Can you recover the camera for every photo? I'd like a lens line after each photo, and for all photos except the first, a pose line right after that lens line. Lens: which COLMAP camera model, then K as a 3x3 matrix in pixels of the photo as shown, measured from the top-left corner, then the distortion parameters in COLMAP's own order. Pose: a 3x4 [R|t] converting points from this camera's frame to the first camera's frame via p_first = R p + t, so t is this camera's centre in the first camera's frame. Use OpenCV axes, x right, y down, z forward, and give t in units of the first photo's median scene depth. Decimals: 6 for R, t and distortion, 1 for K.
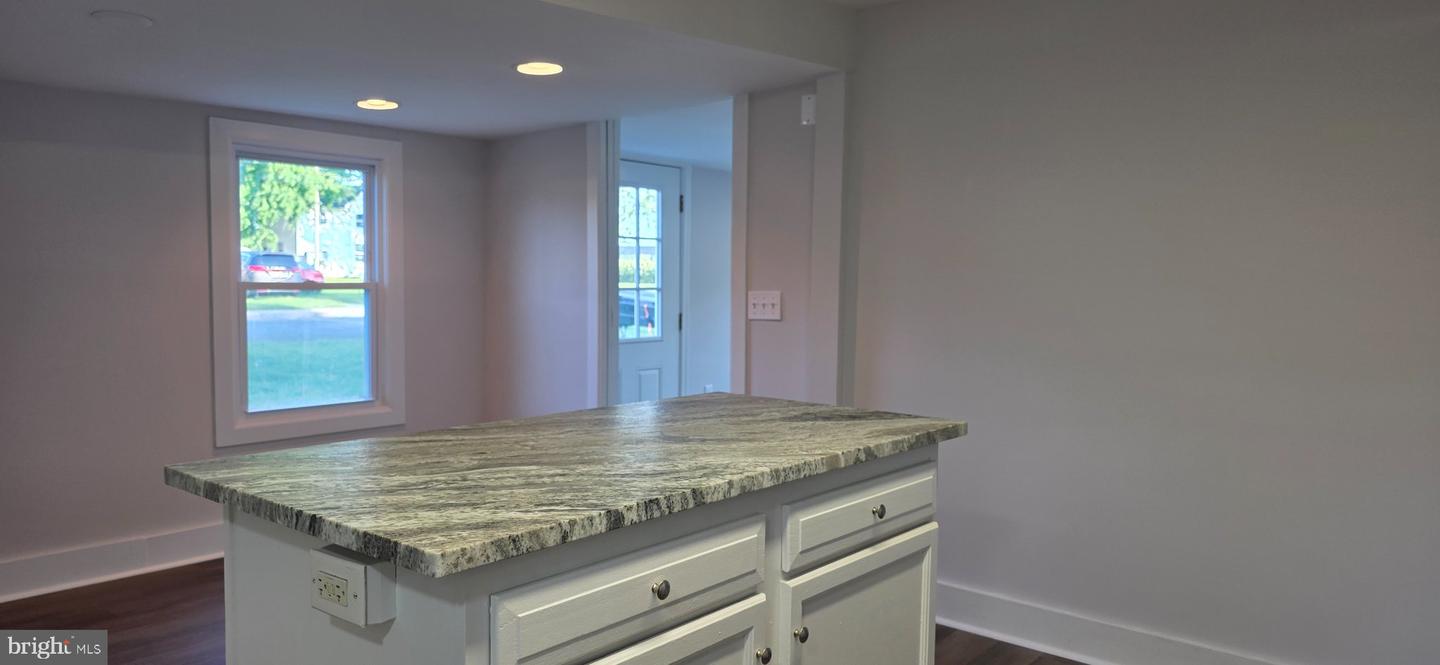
lens RADIAL K [[956.8, 0, 724.9], [0, 956.8, 331.4], [0, 0, 1]] dist [0.036235, -0.036810]
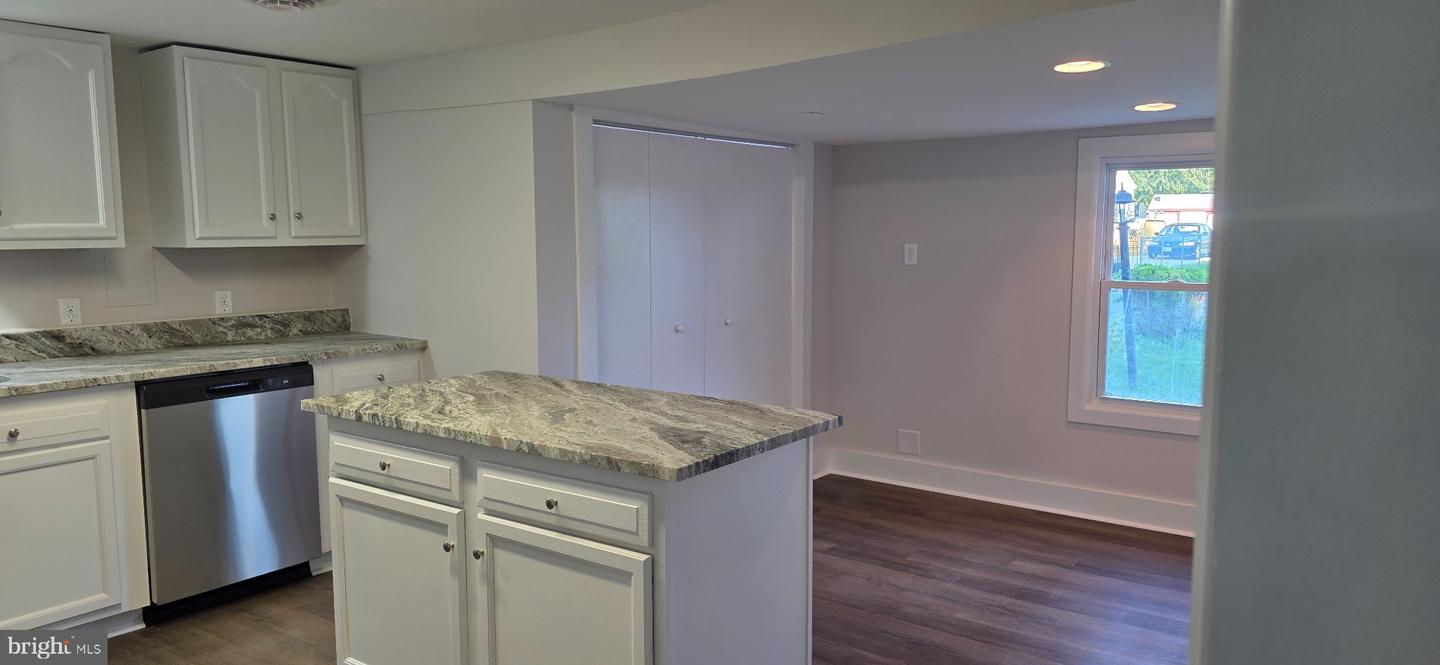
lens RADIAL K [[956.8, 0, 723.6], [0, 956.8, 331.4], [0, 0, 1]] dist [0.036235, -0.036810]
pose [[0.078615, 0.089536, -0.992876, 1.515125], [-0.063388, 0.994392, 0.084654, -0.154978], [0.994888, 0.056282, 0.083850, 1.254245]]
